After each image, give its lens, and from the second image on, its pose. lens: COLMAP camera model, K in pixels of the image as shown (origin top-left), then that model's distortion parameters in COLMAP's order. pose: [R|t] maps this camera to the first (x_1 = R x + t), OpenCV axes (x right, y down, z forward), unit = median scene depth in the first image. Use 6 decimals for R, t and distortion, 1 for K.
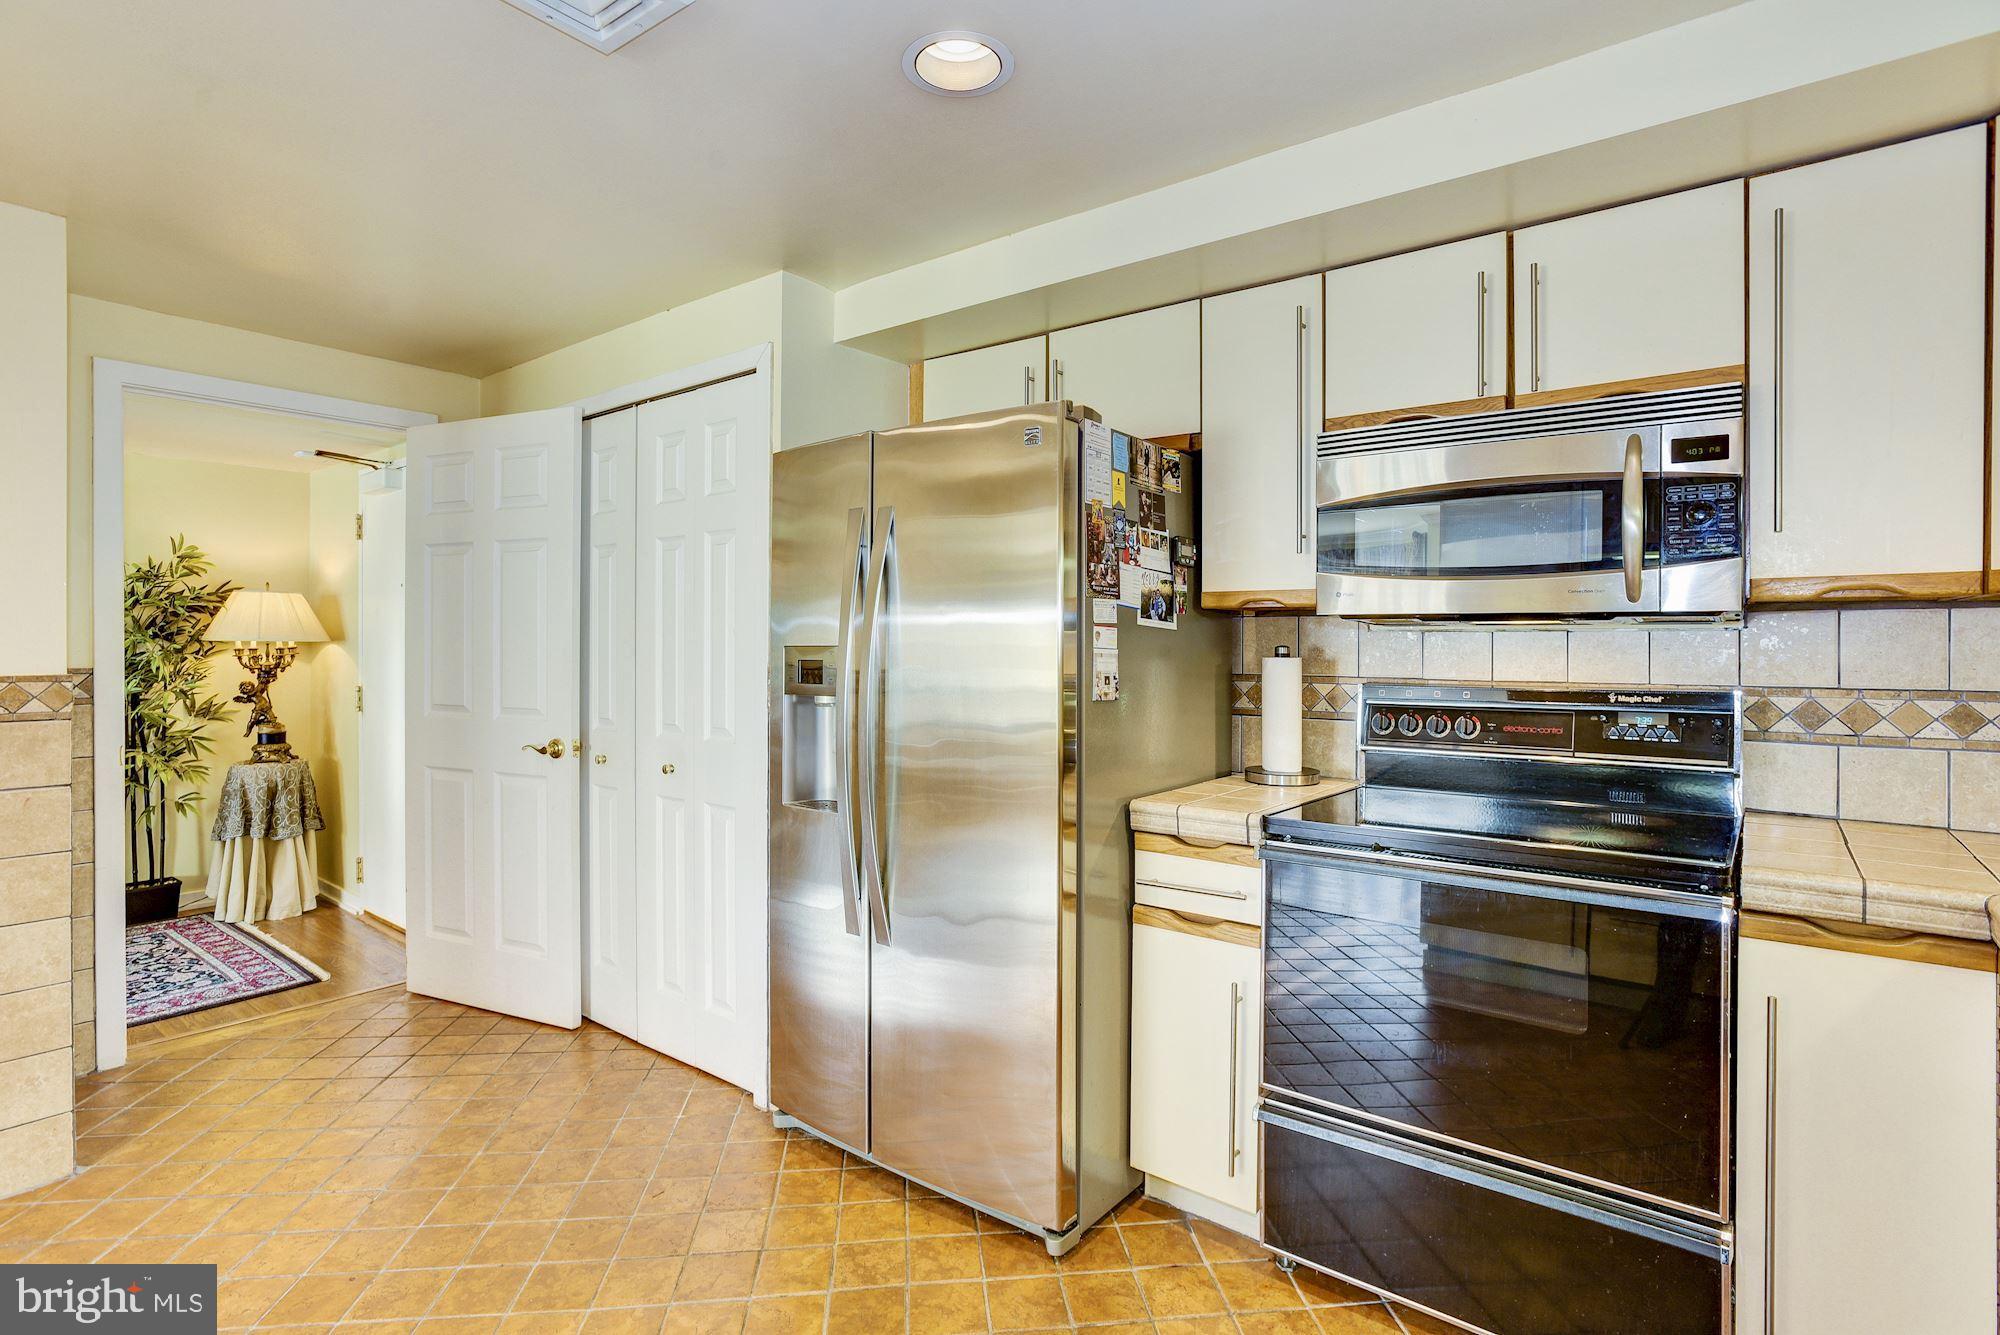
lens RADIAL K [[984.5, 0, 990.4], [0, 984.5, 645.7], [0, 0, 1]] dist [-0.049889, 0.024820]
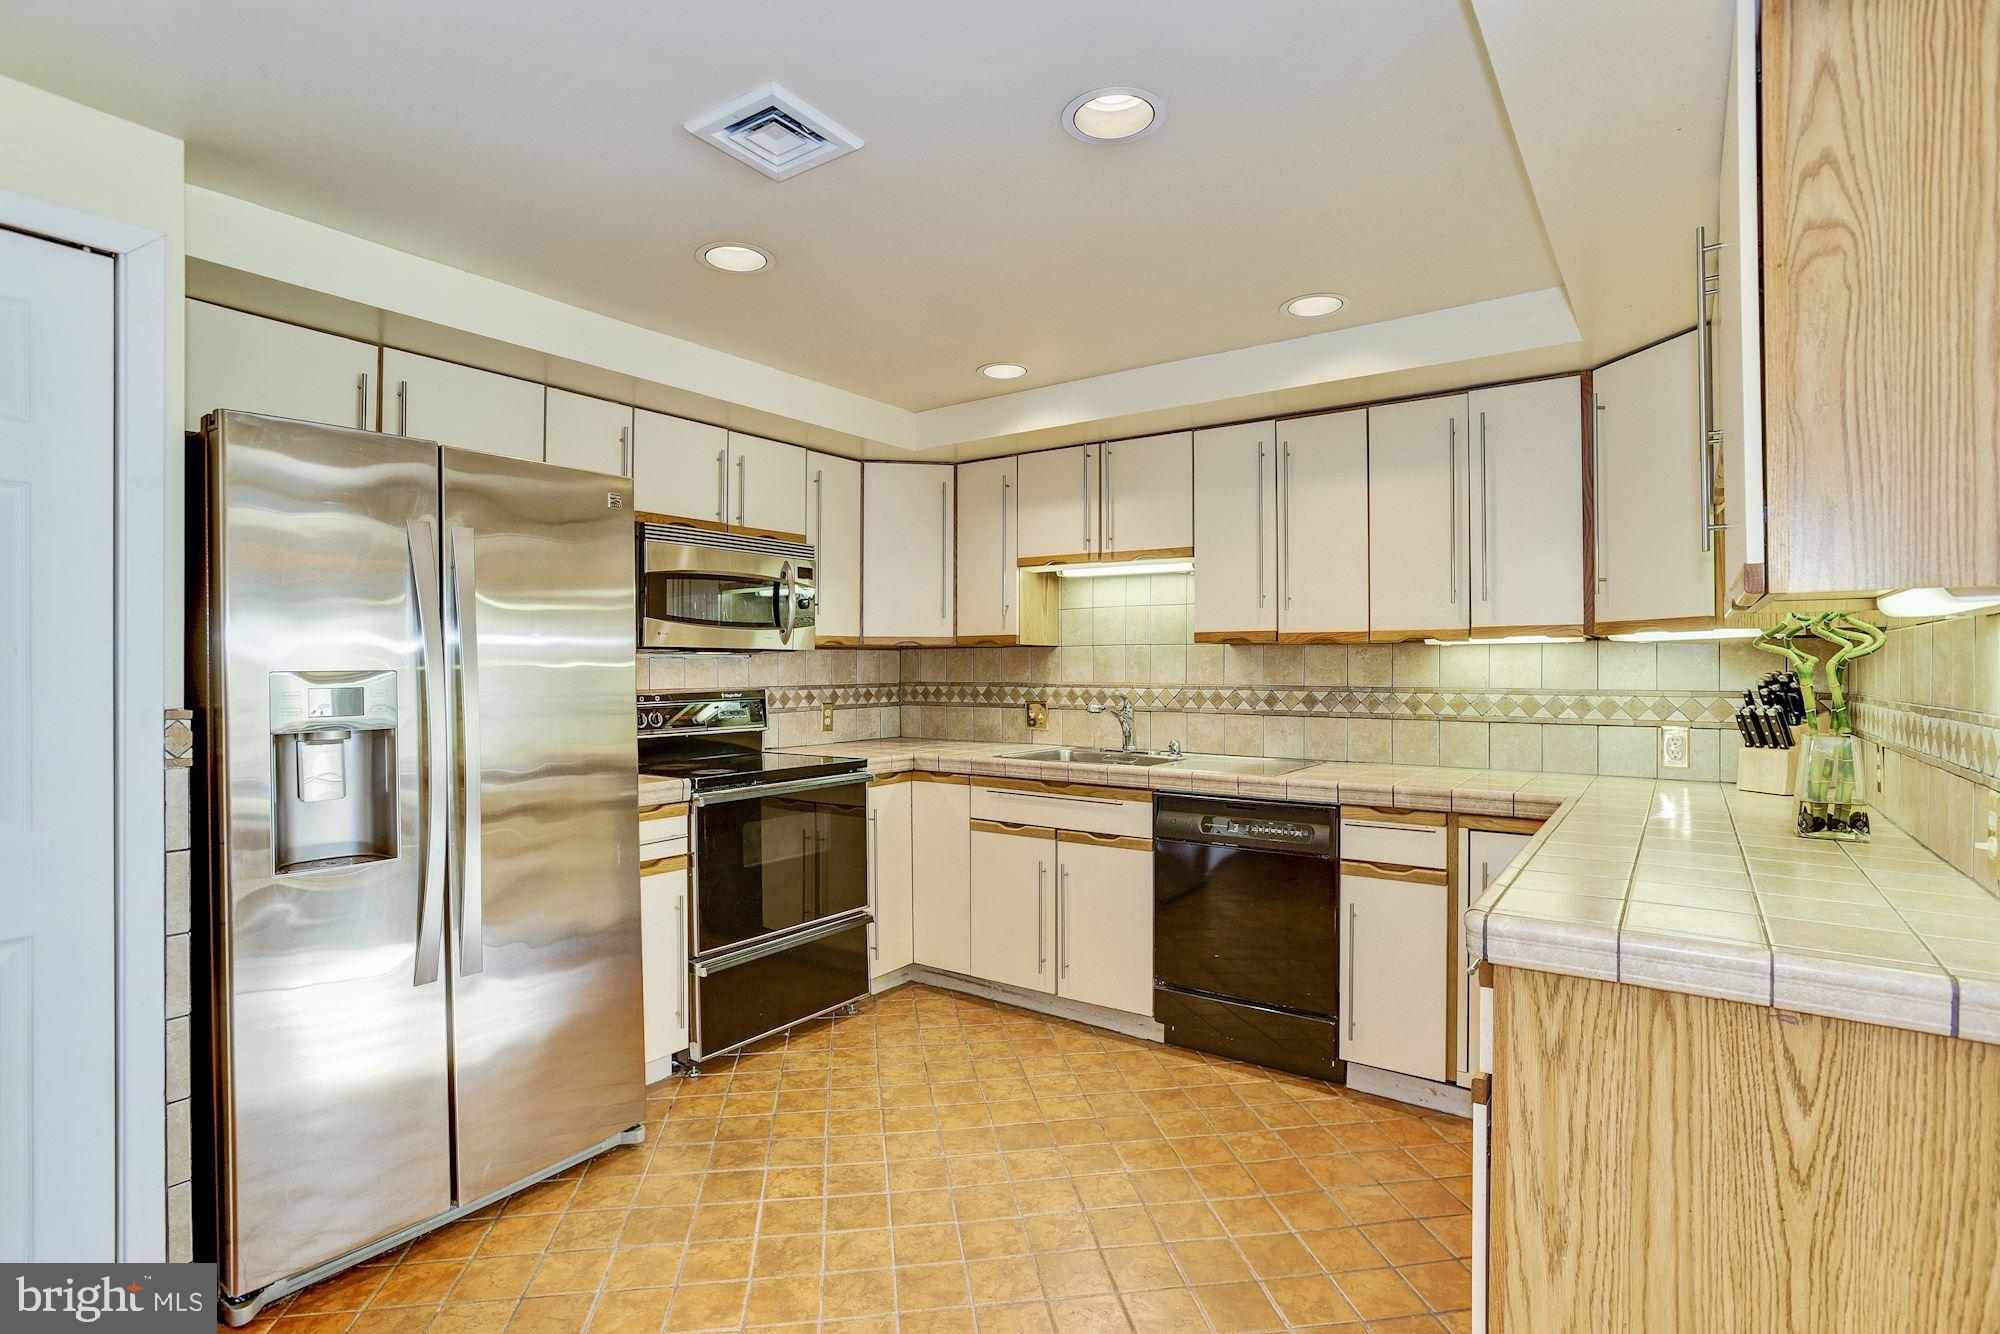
lens RADIAL K [[984.5, 0, 1020.5], [0, 984.5, 663.6], [0, 0, 1]] dist [-0.049889, 0.024820]
pose [[-0.059128, 0.000257, 0.998250, -1.069419], [0.005136, 0.999987, 0.000046, -0.002595], [-0.998237, 0.005130, -0.059128, 0.487885]]
